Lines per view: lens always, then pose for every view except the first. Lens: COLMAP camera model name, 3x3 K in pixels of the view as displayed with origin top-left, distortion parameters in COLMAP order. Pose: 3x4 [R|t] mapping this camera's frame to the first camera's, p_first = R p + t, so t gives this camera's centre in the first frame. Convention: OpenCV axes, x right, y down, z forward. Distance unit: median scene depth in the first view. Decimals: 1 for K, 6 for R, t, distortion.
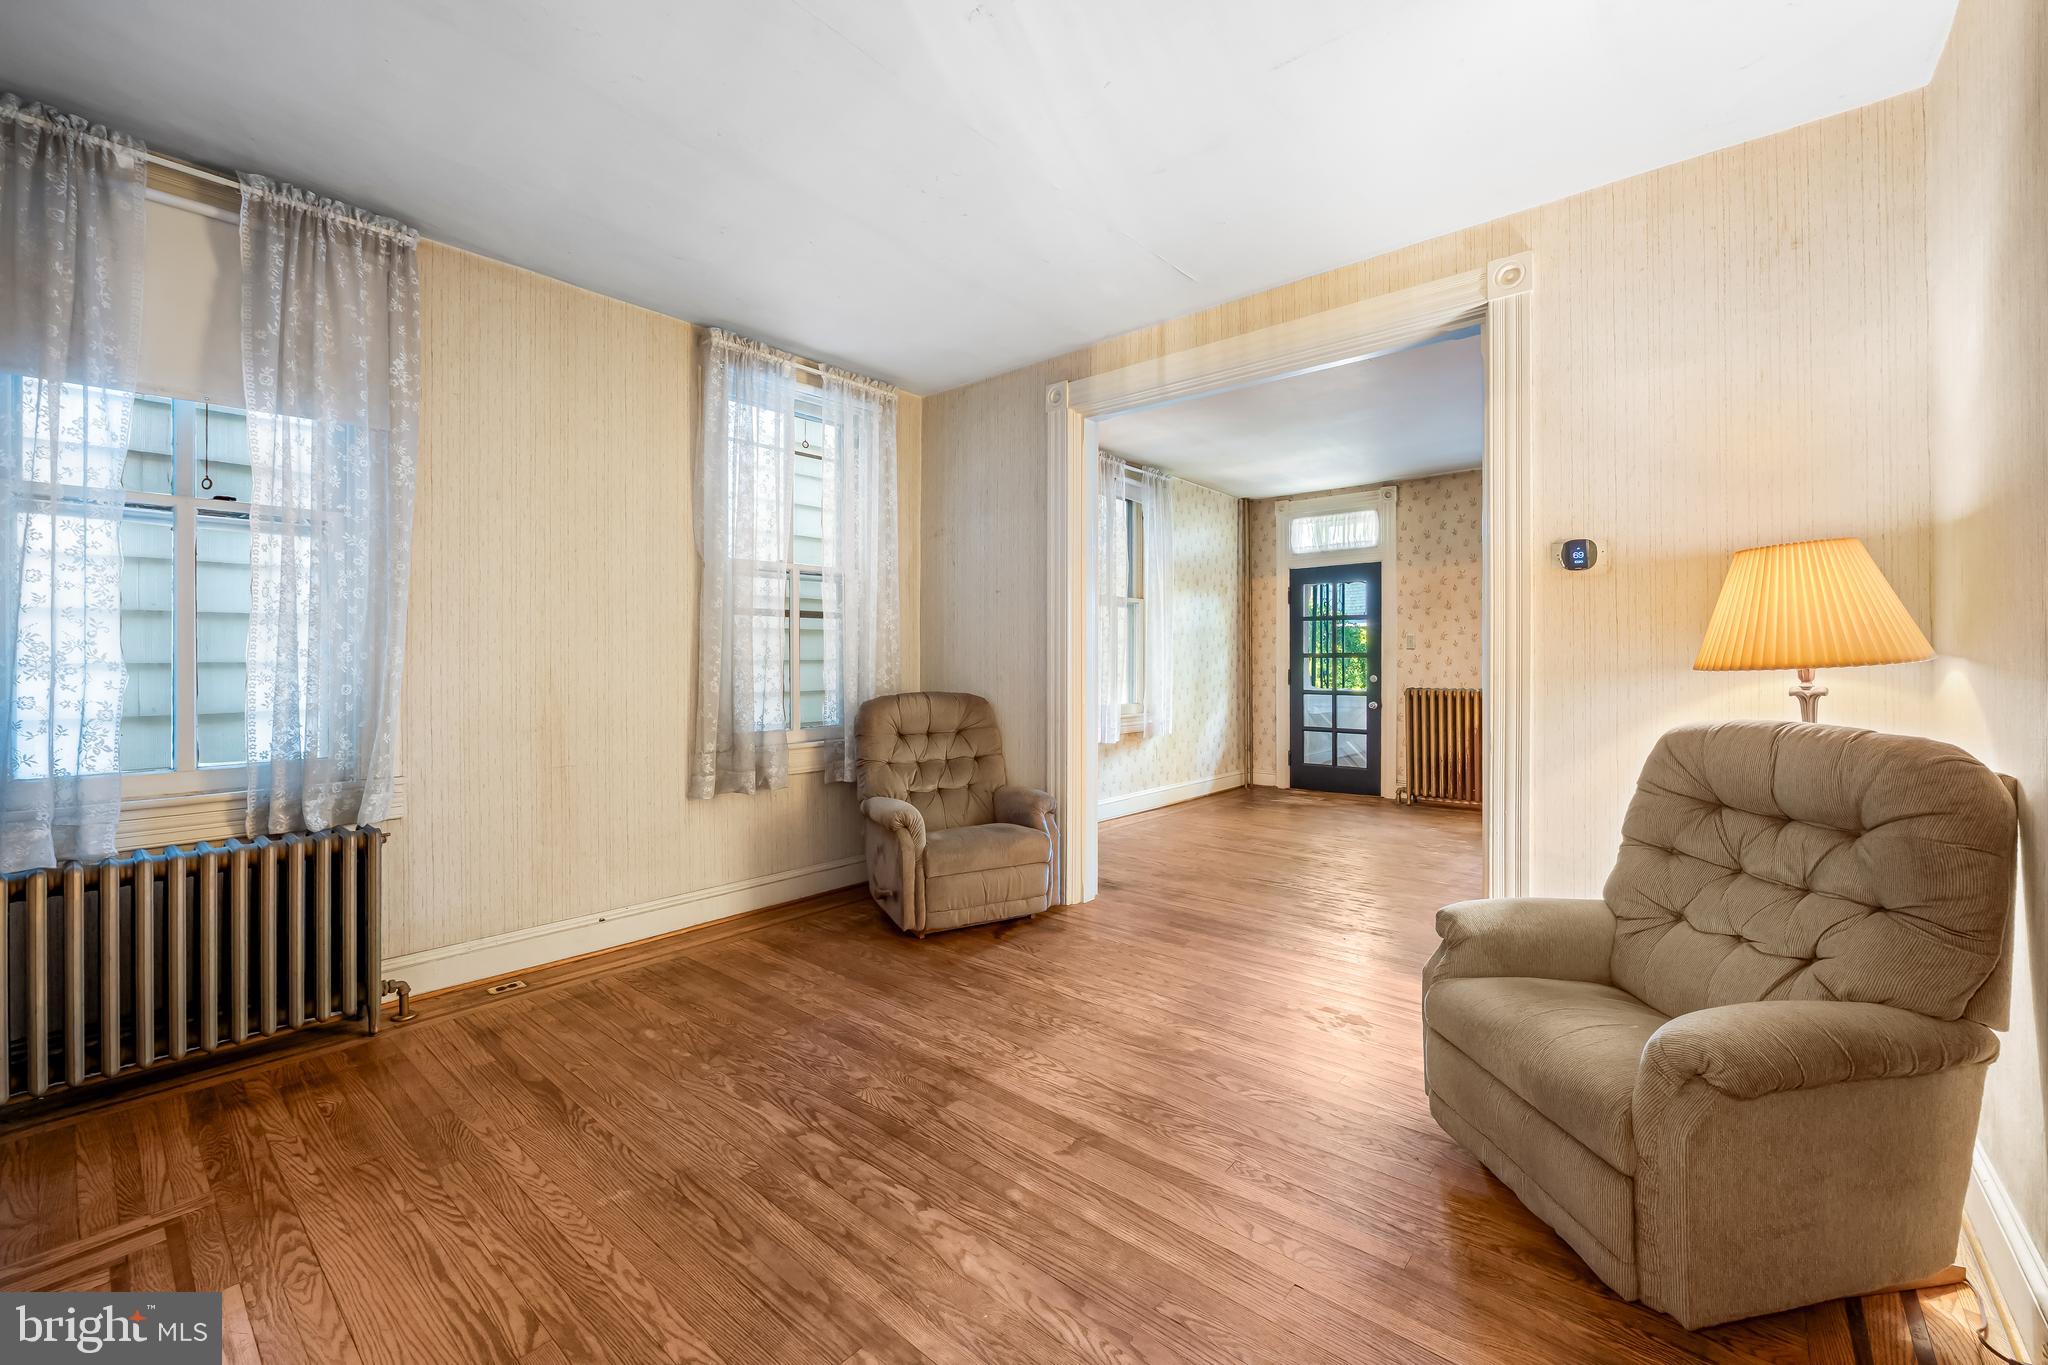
lens RADIAL K [[826.6, 0, 1023.8], [0, 826.6, 663.7], [0, 0, 1]] dist [-0.008144, 0.000178]
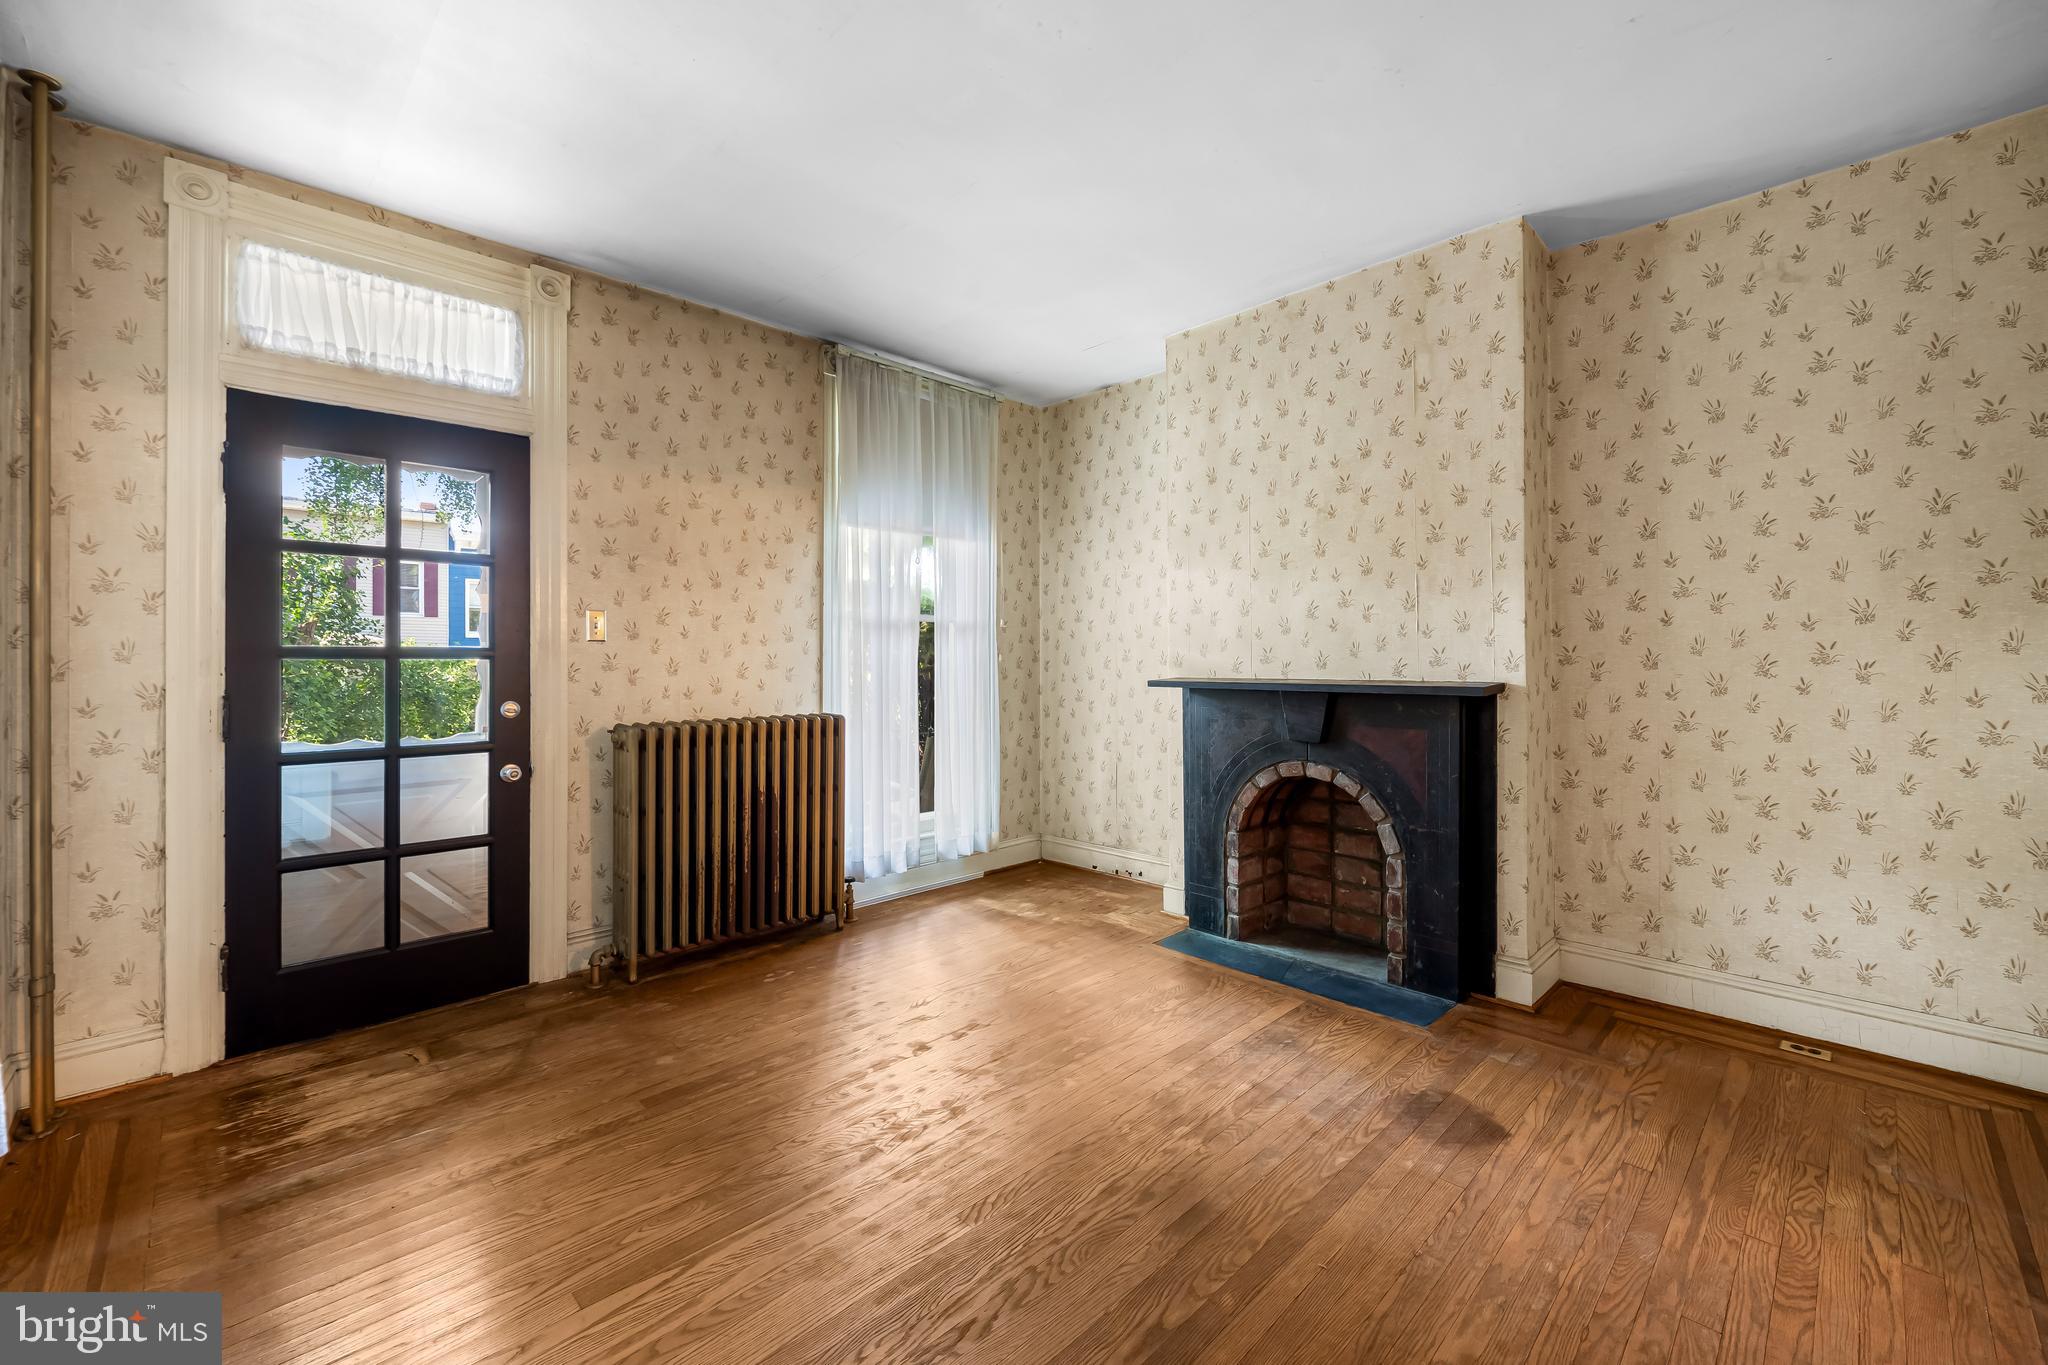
lens RADIAL K [[826.6, 0, 1023.2], [0, 826.6, 662.7], [0, 0, 1]] dist [-0.008144, 0.000178]
pose [[0.087426, 0.001771, 0.996169, 0.028665], [0.005653, 0.999981, -0.002274, -0.003296], [-0.996155, 0.005830, 0.087414, 0.702501]]
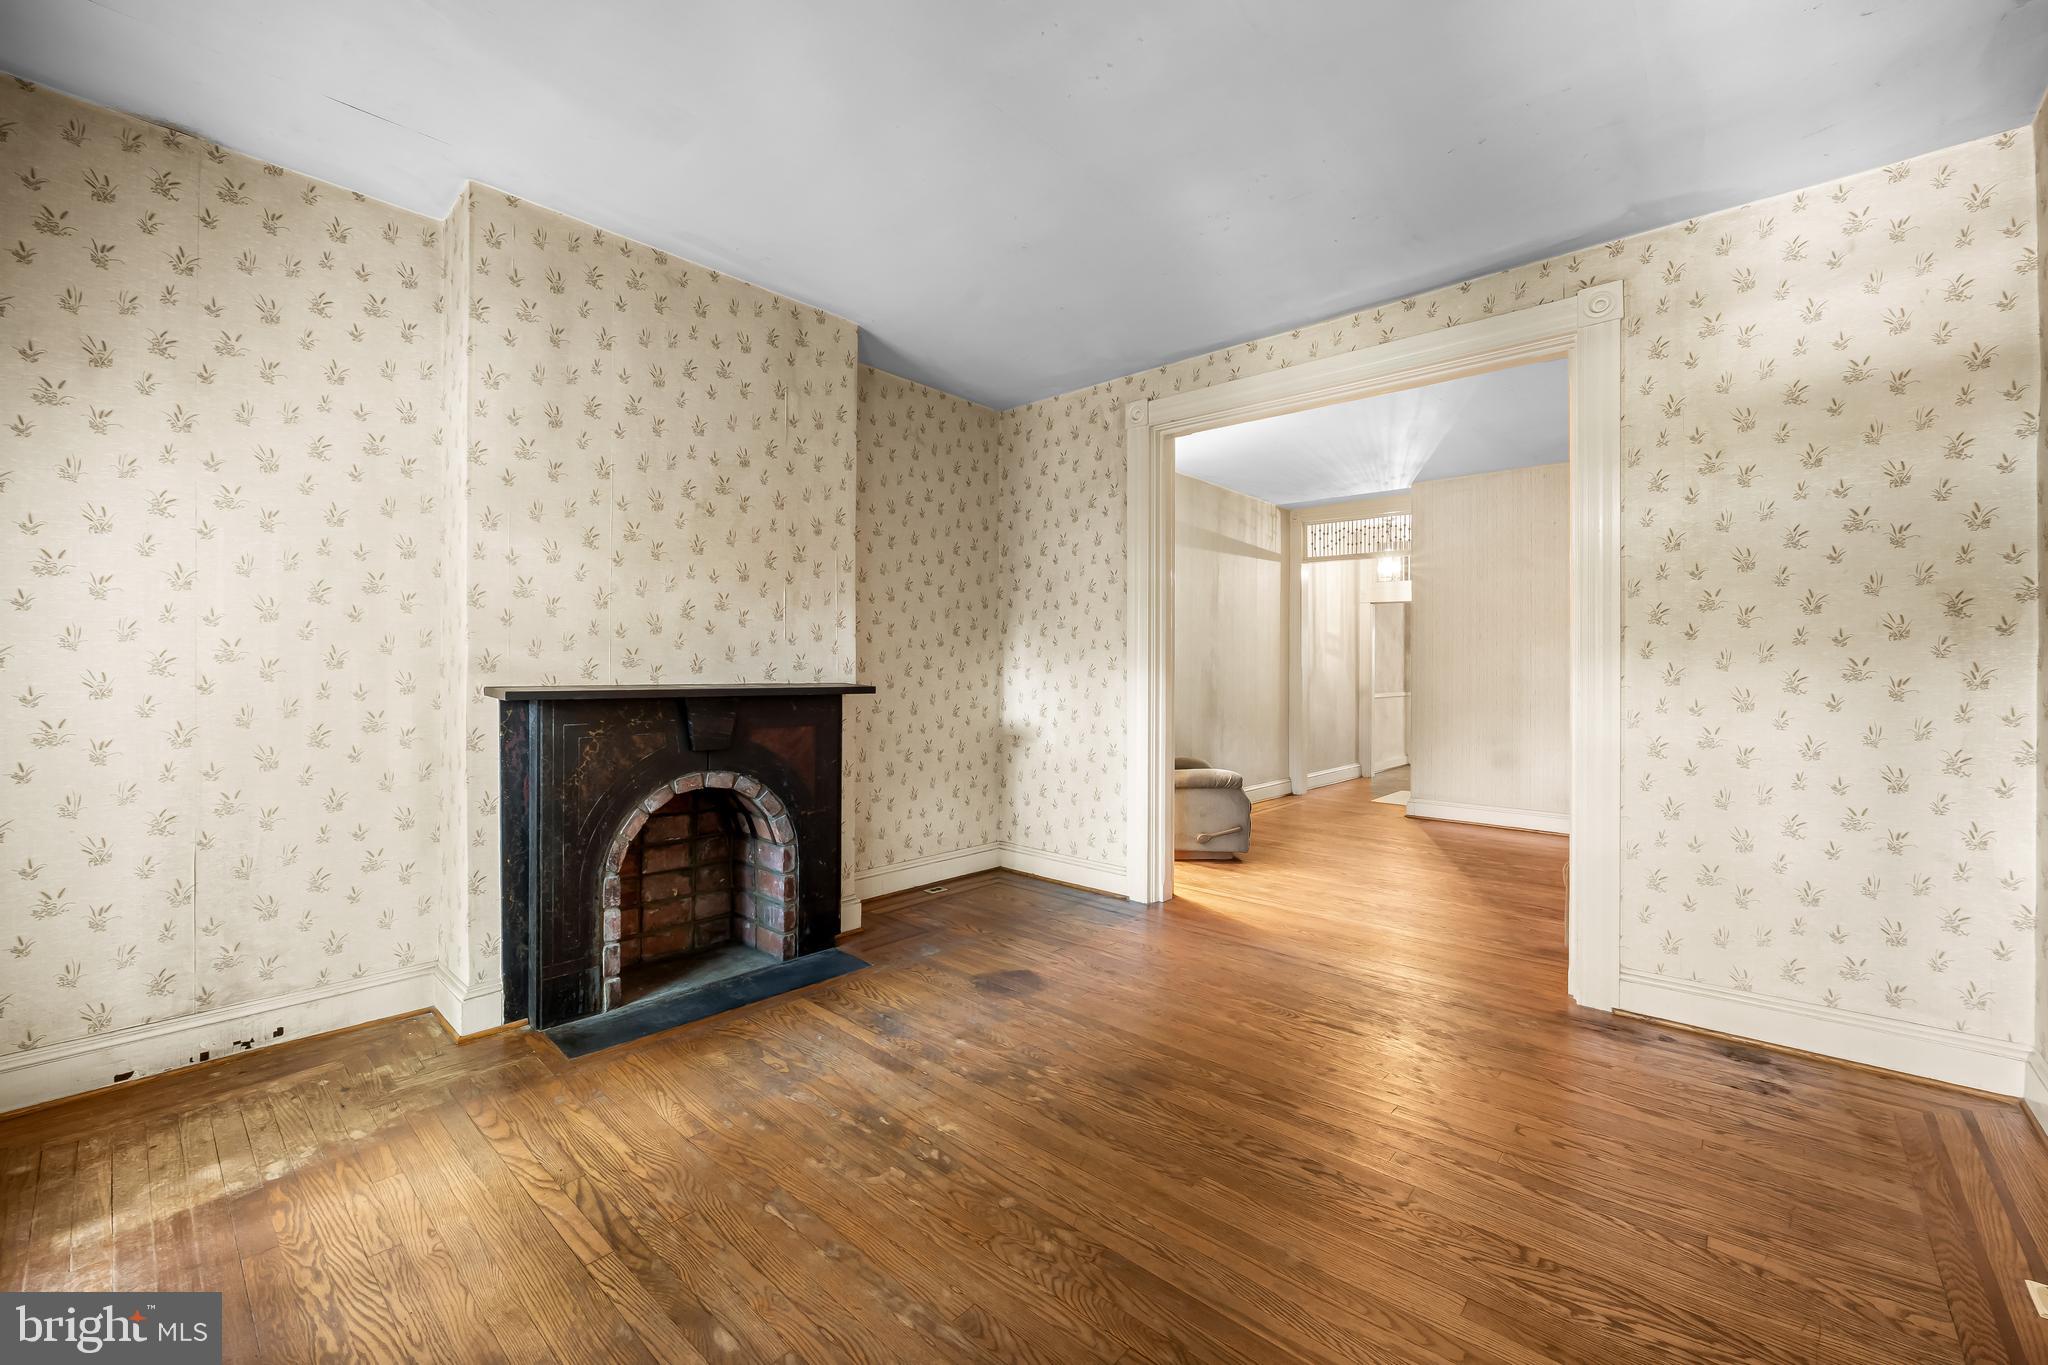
lens RADIAL K [[826.6, 0, 1023.6], [0, 826.6, 669.5], [0, 0, 1]] dist [-0.008144, 0.000178]
pose [[-0.999618, -0.004086, 0.027335, 0.389600], [-0.003918, 0.999973, 0.006176, -0.005641], [-0.027359, 0.006067, -0.999607, 1.081651]]
